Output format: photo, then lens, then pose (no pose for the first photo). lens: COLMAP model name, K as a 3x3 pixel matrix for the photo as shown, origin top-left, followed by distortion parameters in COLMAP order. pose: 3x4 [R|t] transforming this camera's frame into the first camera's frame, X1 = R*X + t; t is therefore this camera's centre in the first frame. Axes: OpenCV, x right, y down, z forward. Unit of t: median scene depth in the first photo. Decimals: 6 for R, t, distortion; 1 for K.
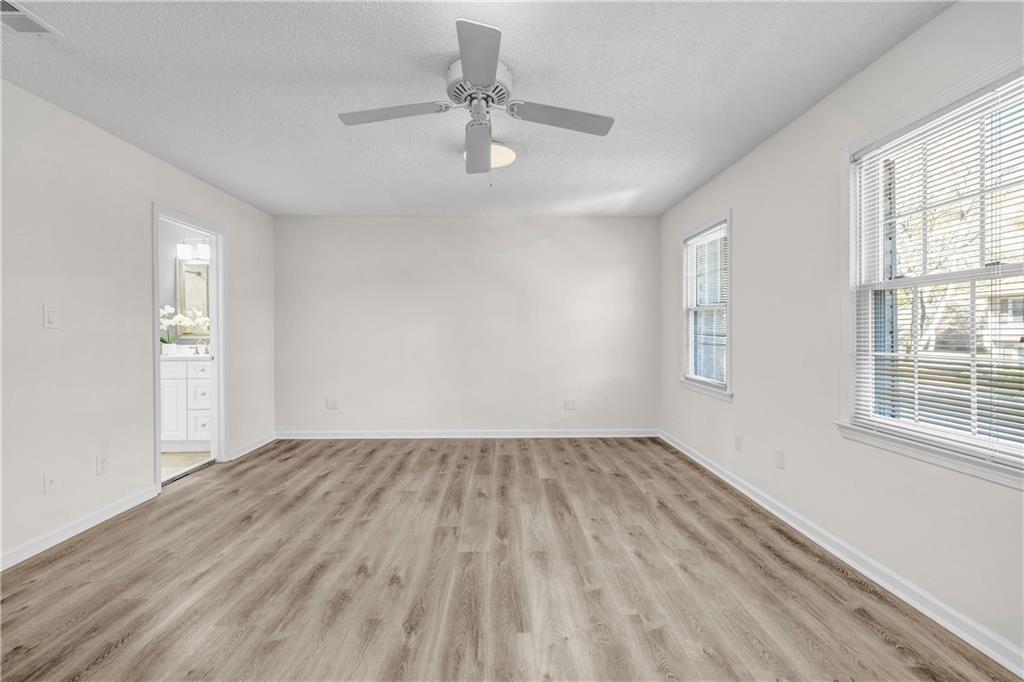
lens RADIAL K [[429.0, 0, 510.6], [0, 429.0, 333.5], [0, 0, 1]] dist [0.001289, 0.000246]
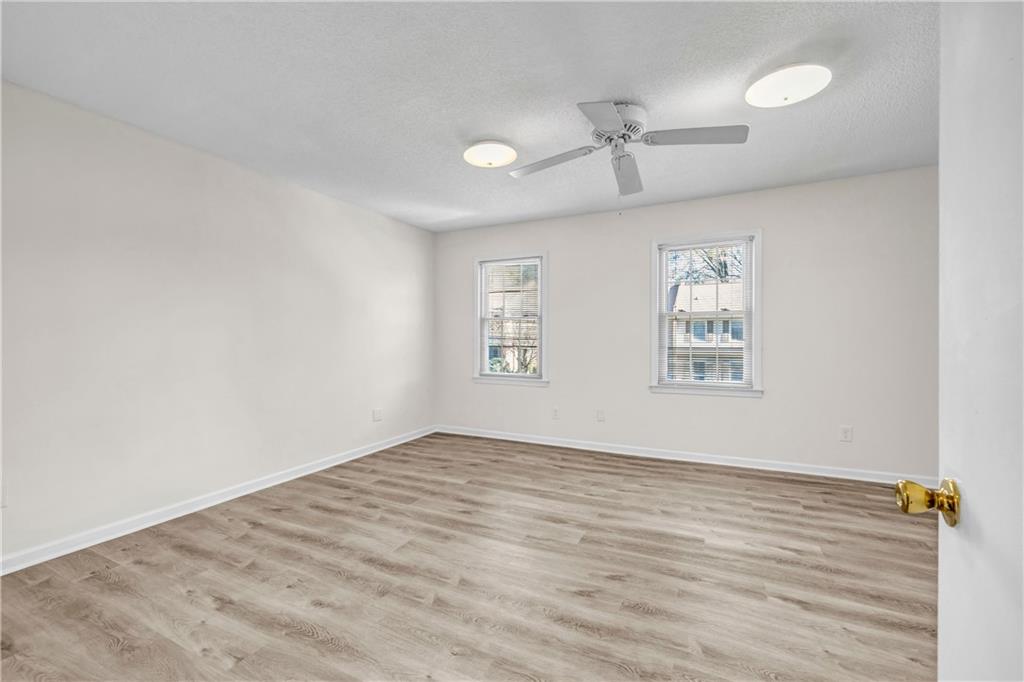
lens RADIAL K [[429.0, 0, 512.6], [0, 429.0, 336.7], [0, 0, 1]] dist [0.001289, 0.000246]
pose [[0.453397, 0.005333, 0.891293, -0.846413], [0.001998, 0.999974, -0.007000, 0.005989], [-0.891307, 0.004954, 0.453374, 0.493286]]
